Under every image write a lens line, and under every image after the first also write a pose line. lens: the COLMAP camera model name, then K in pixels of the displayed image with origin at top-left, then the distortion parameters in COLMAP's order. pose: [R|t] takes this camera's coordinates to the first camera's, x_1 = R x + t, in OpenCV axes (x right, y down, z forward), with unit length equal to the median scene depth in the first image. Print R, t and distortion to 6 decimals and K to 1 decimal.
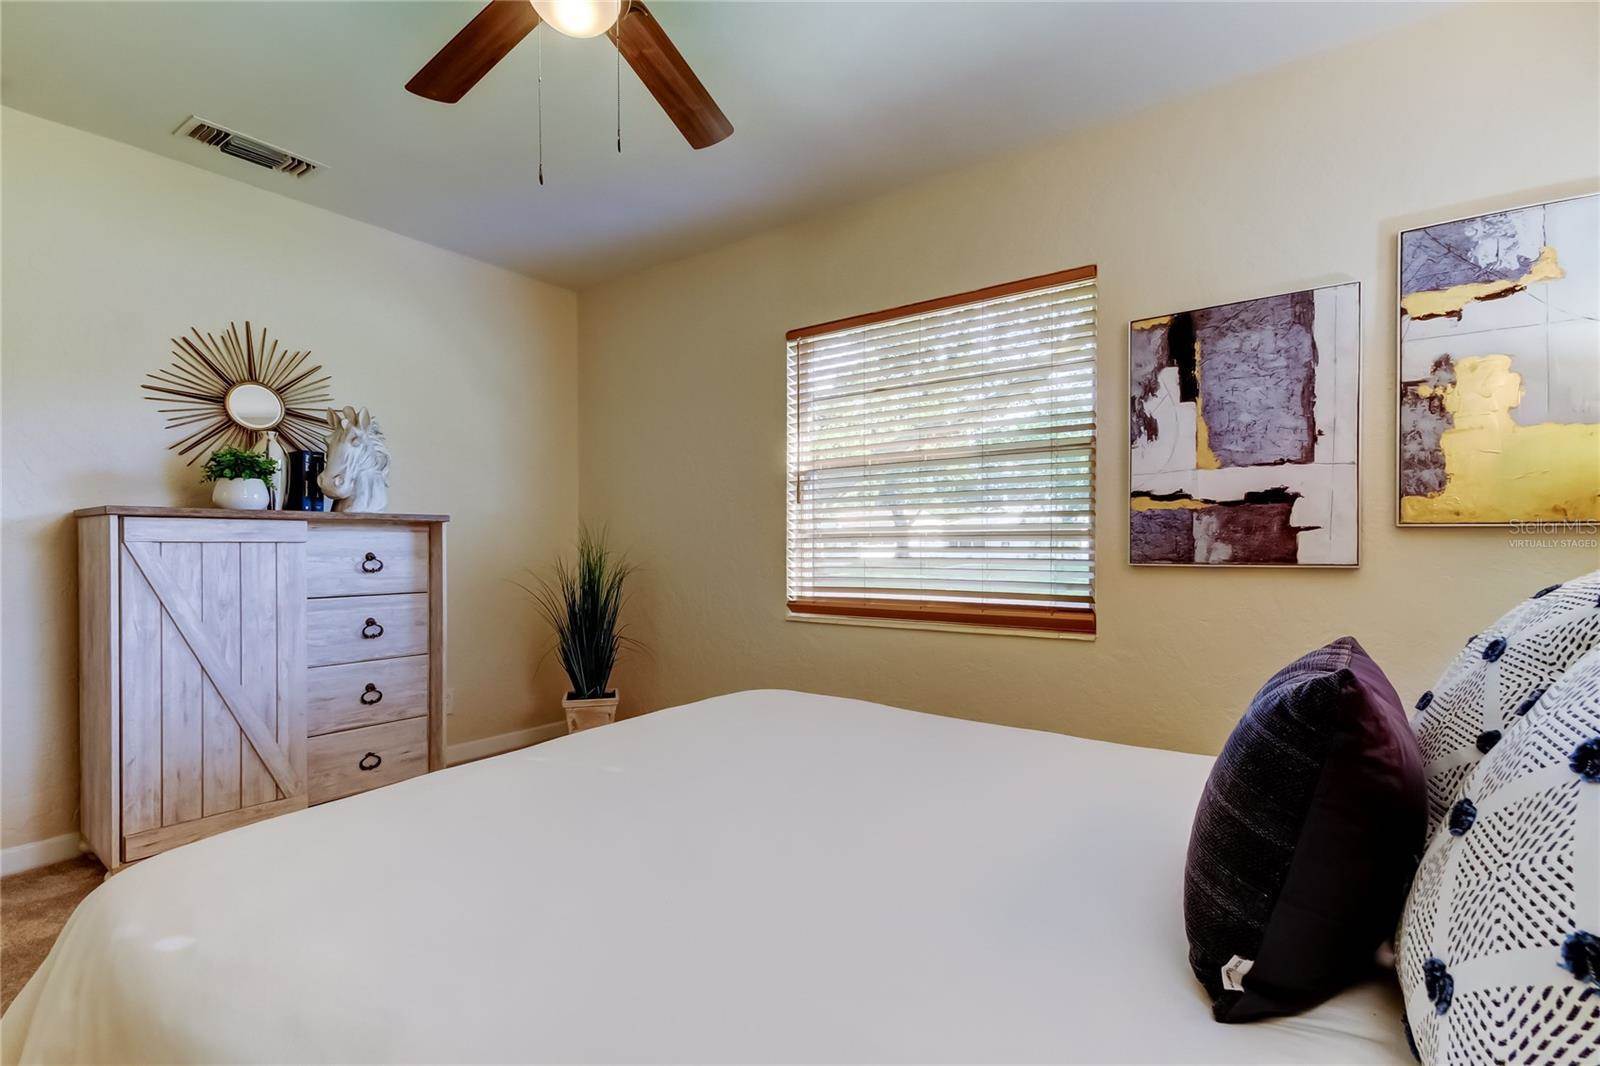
lens RADIAL K [[752.7, 0, 805.7], [0, 752.7, 539.7], [0, 0, 1]] dist [0.016965, -0.005988]
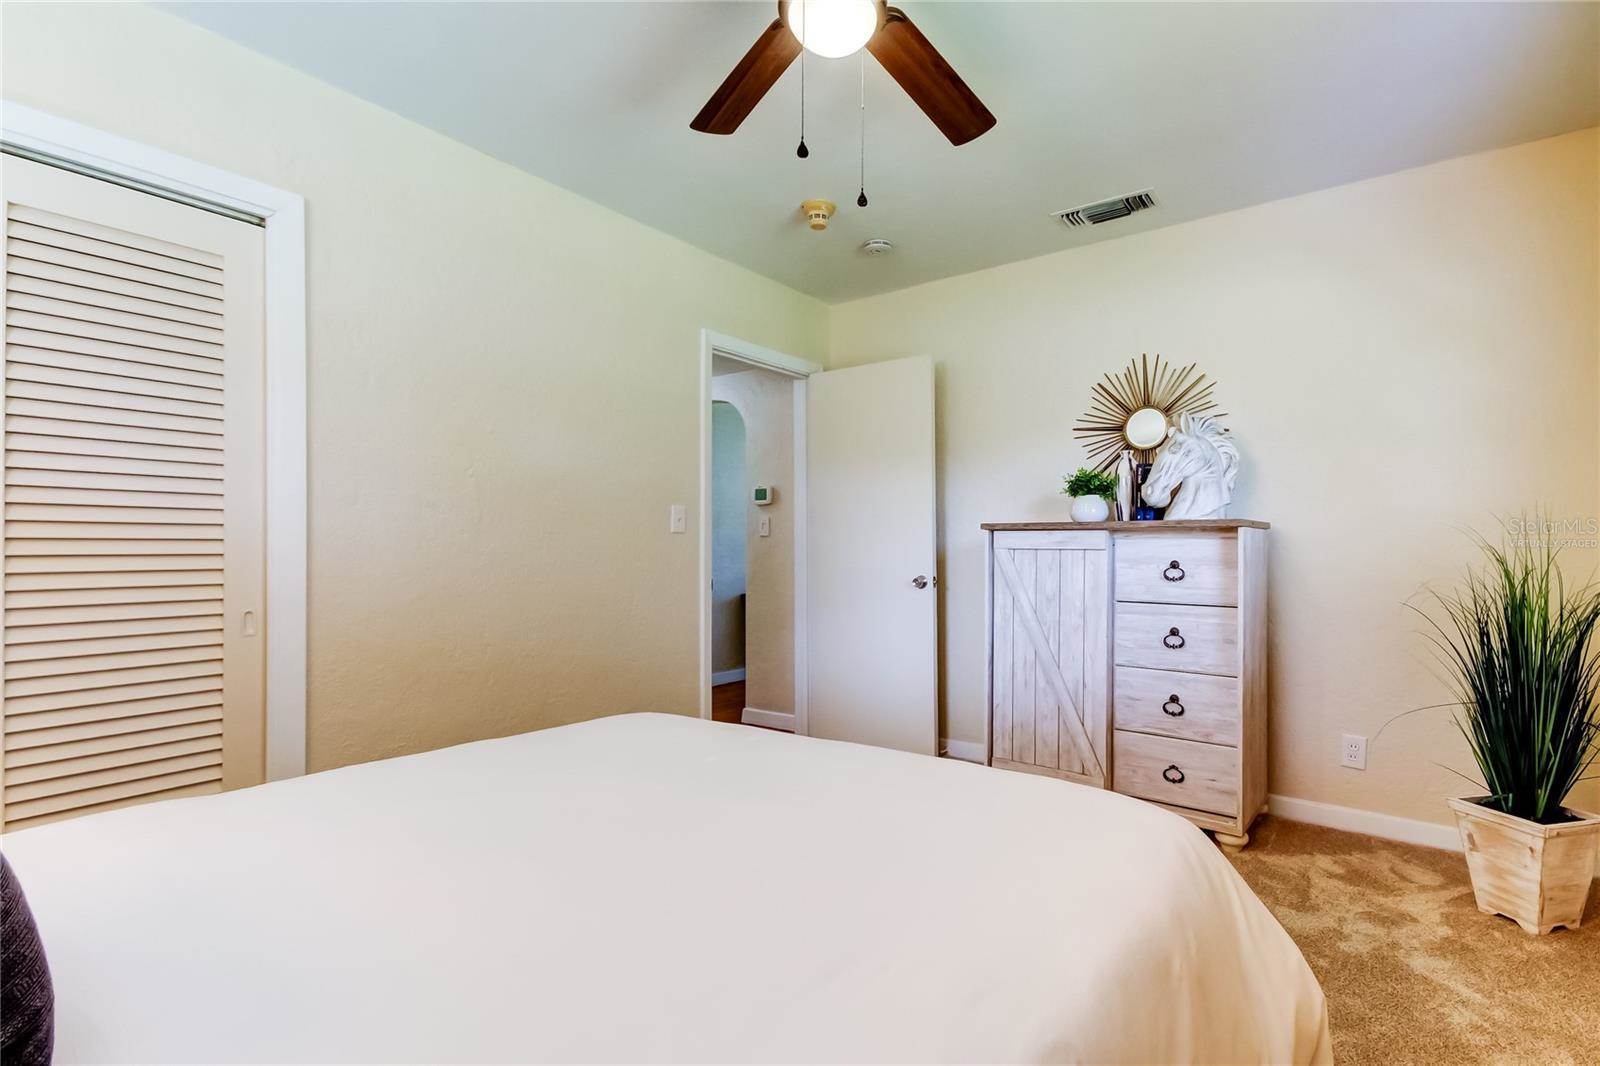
lens RADIAL K [[752.7, 0, 810.0], [0, 752.7, 538.1], [0, 0, 1]] dist [0.016965, -0.005988]
pose [[-0.021935, -0.010231, -0.999707, 0.687419], [-0.001526, 0.999947, -0.010200, -0.002059], [0.999758, 0.001302, -0.021950, 0.921220]]
